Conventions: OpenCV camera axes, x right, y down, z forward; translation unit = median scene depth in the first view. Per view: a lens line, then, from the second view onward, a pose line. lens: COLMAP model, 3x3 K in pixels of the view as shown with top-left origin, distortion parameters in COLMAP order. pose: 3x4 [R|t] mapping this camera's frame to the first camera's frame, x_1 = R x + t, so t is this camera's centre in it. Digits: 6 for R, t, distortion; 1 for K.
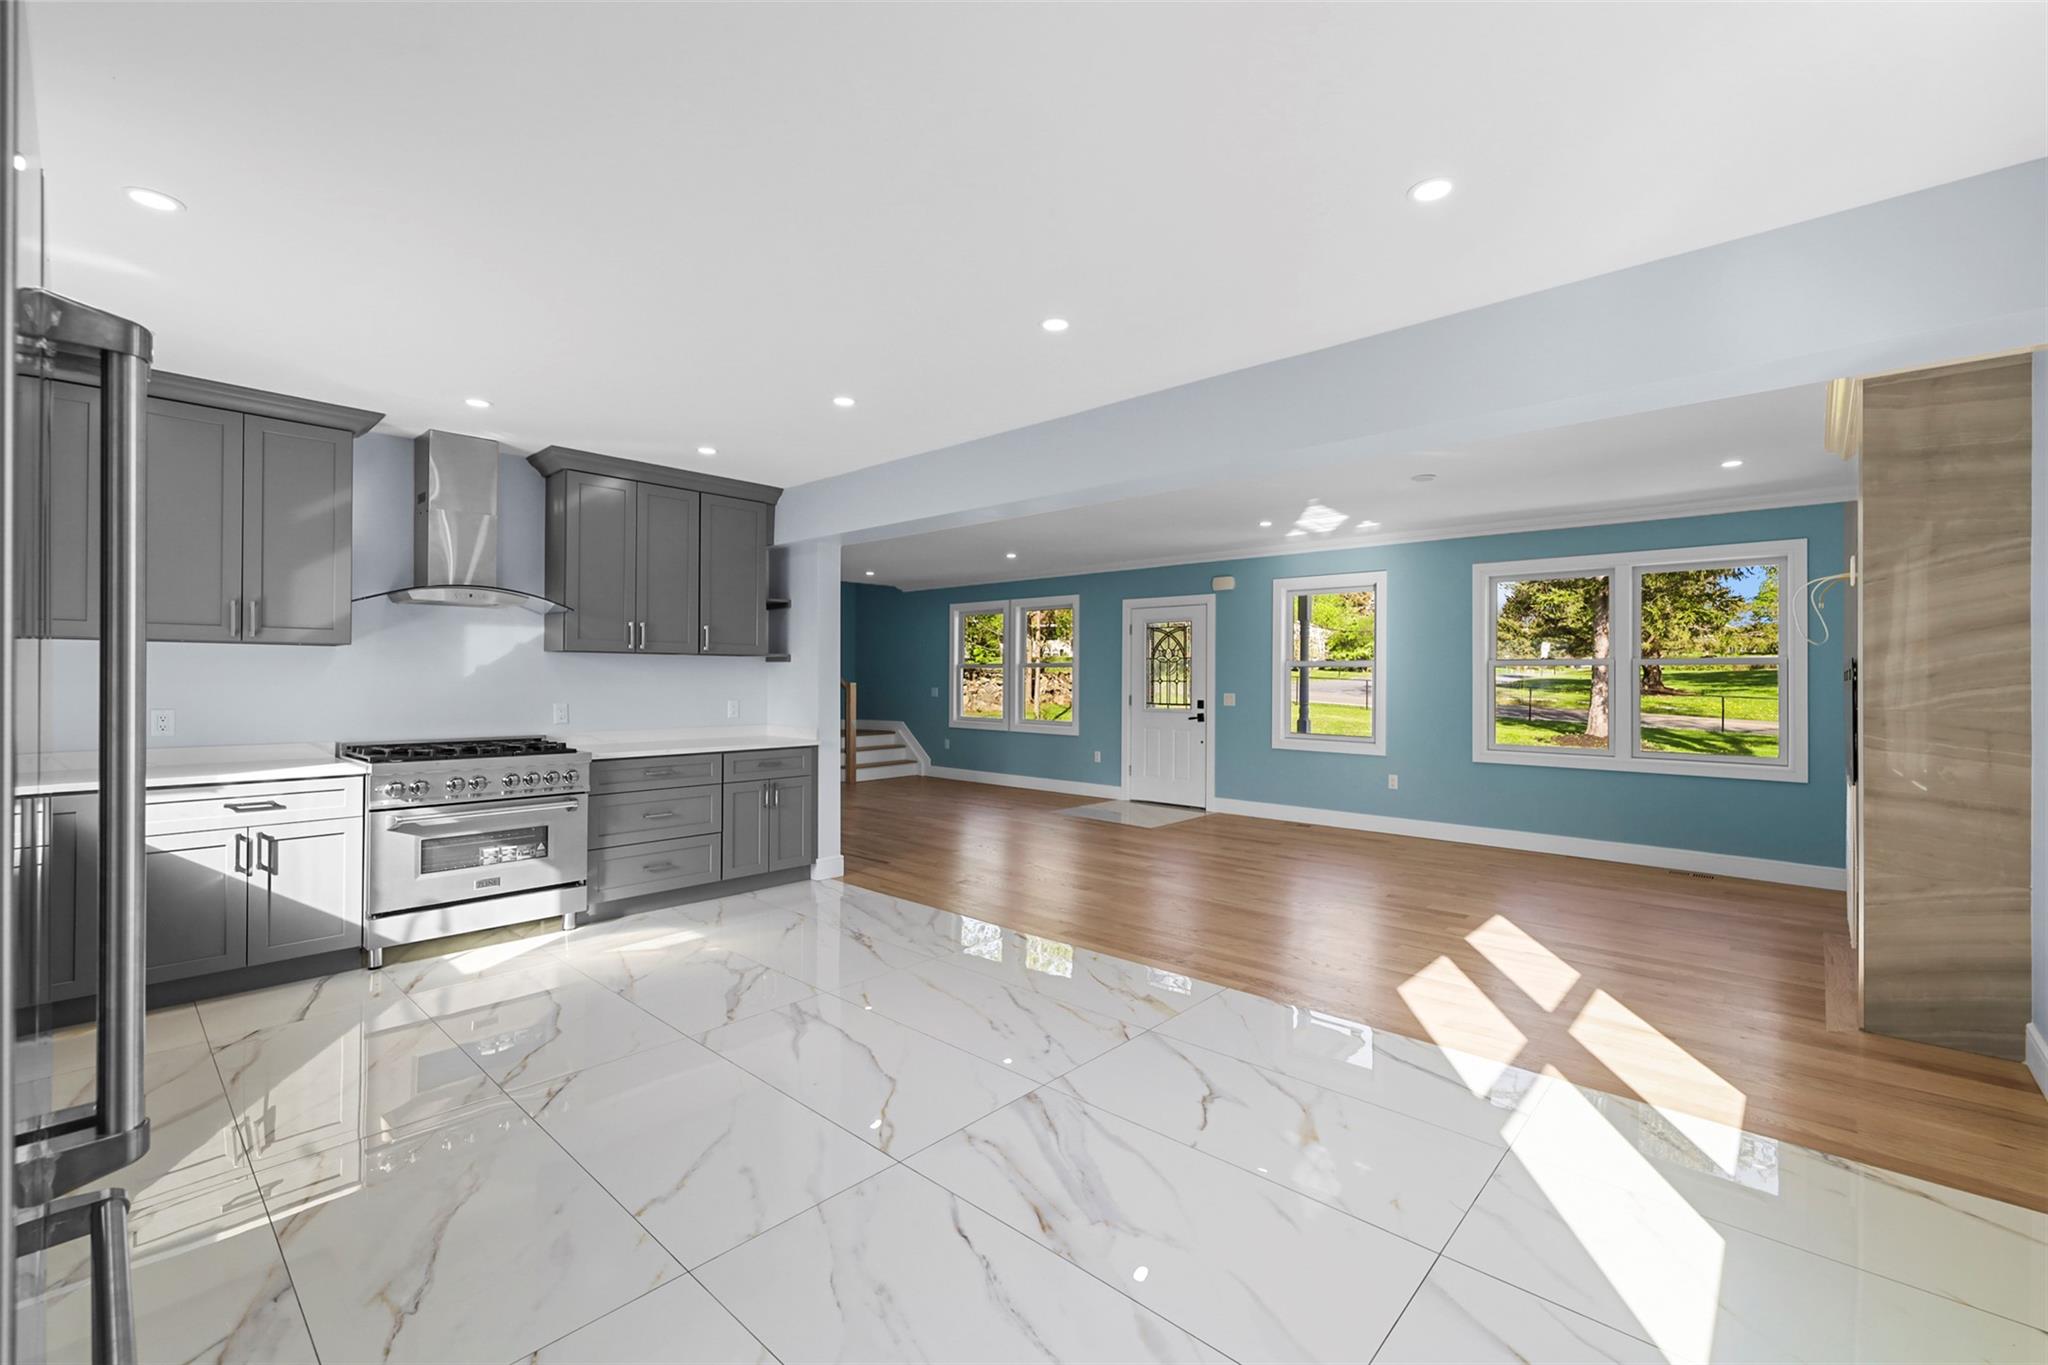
lens RADIAL K [[868.0, 0, 1024.0], [0, 868.0, 682.5], [0, 0, 1]] dist [-0.002375, -0.000052]
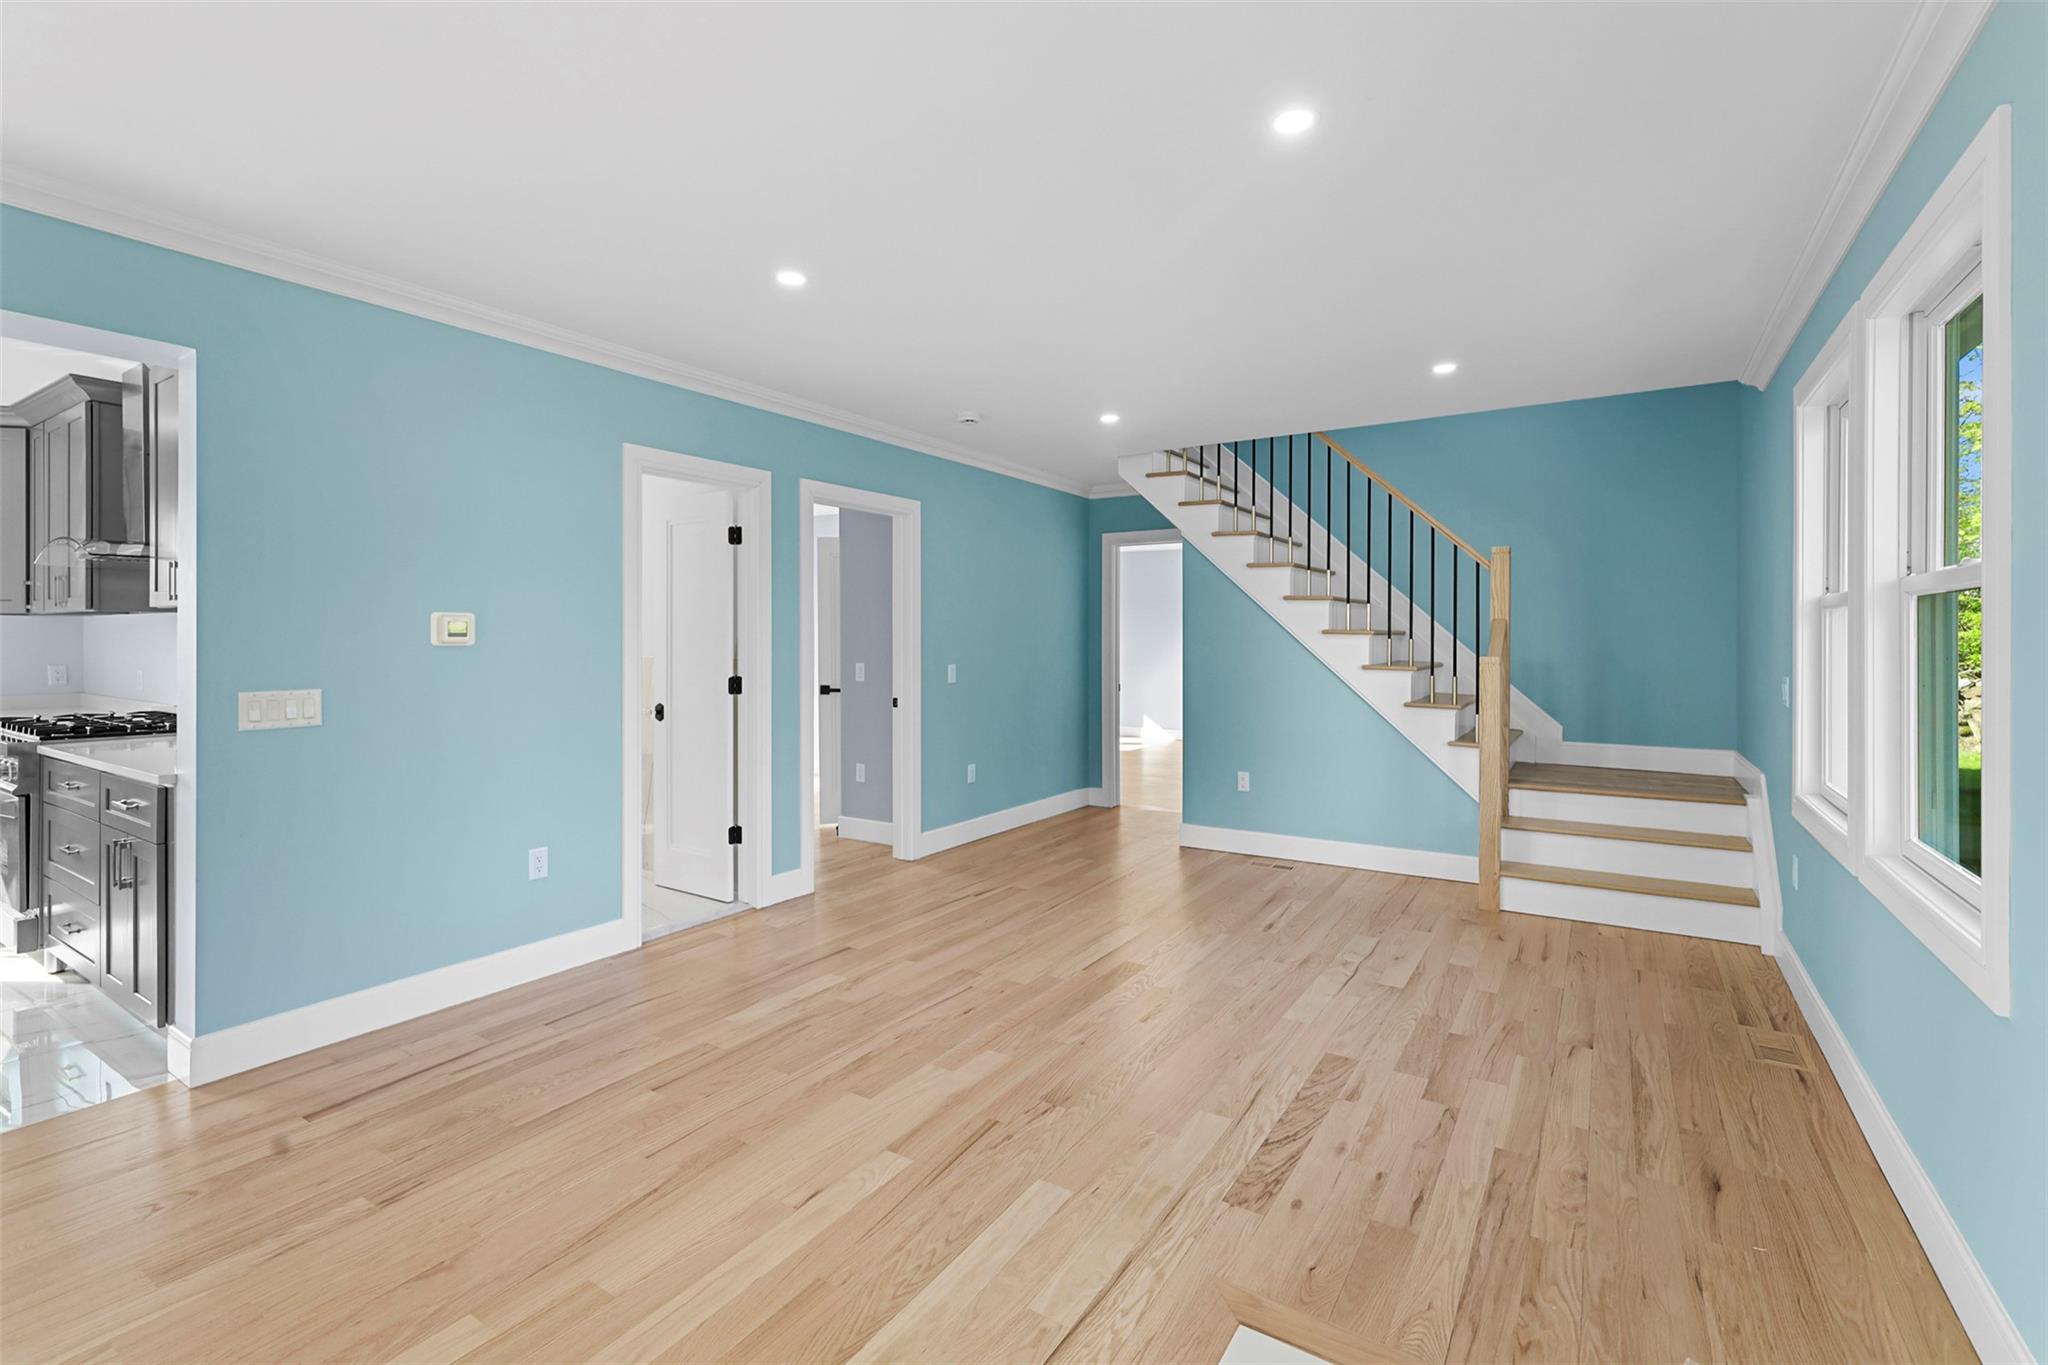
lens RADIAL K [[898.0, 0, 1020.0], [0, 898.0, 638.6], [0, 0, 1]] dist [0.001516, 0.000115]
pose [[0.161151, -0.003068, -0.986925, 0.205152], [-0.006464, 0.999970, -0.004164, -0.005637], [0.986909, 0.007050, 0.161127, 0.865045]]
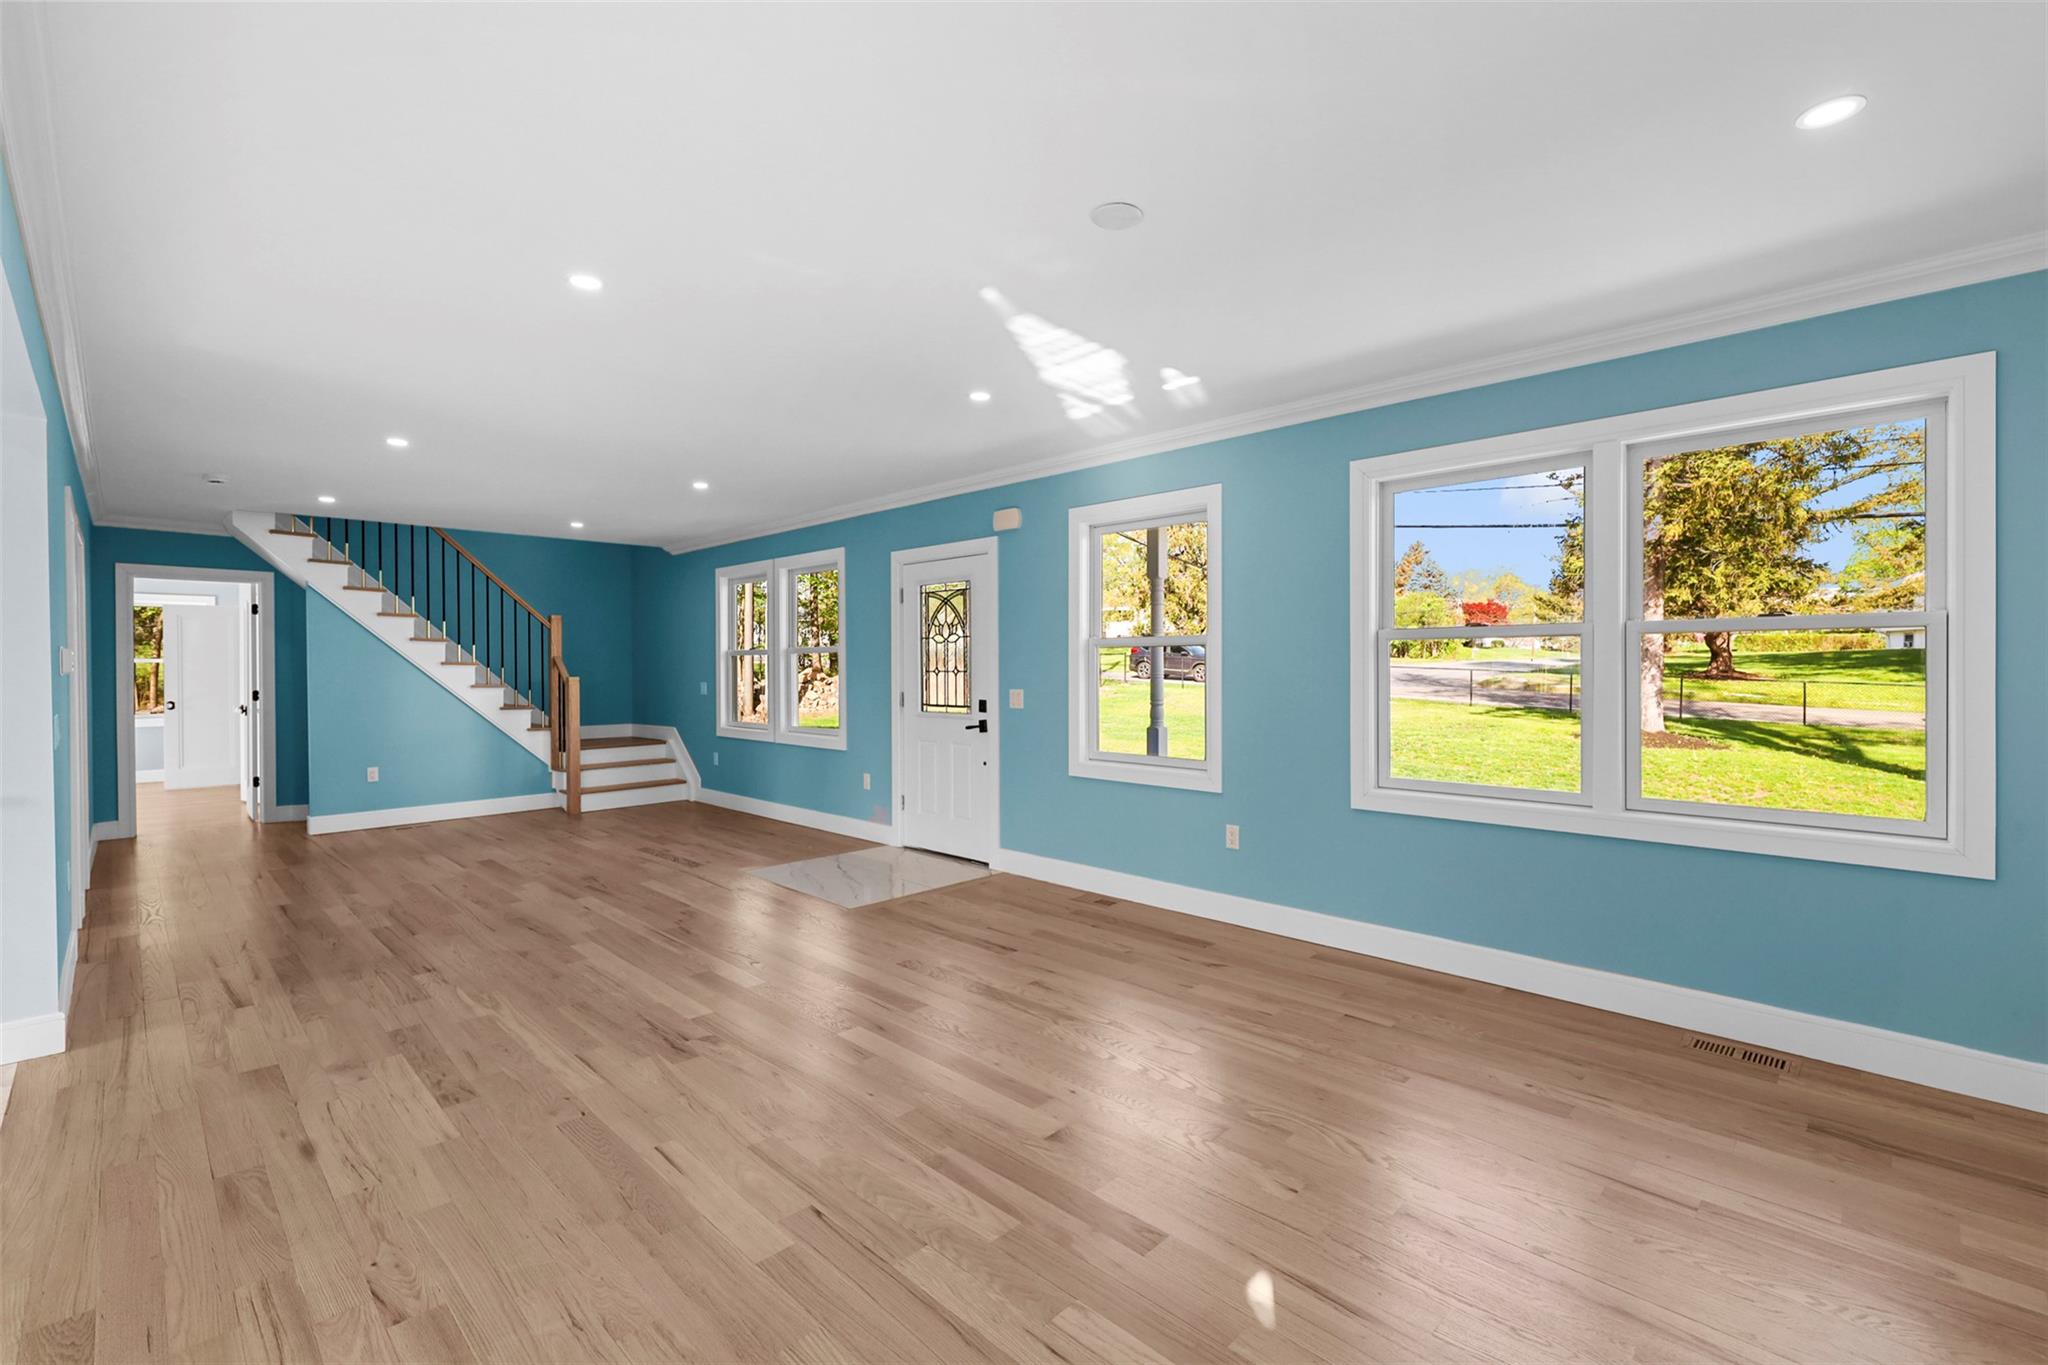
lens RADIAL K [[892.3, 0, 1024.0], [0, 892.3, 682.5], [0, 0, 1]] dist [0.000379, -0.000191]
pose [[0.999158, -0.009281, -0.039962, 0.252785], [0.009729, 0.999892, 0.011028, 0.000134], [0.039855, -0.011407, 0.999140, 0.314127]]
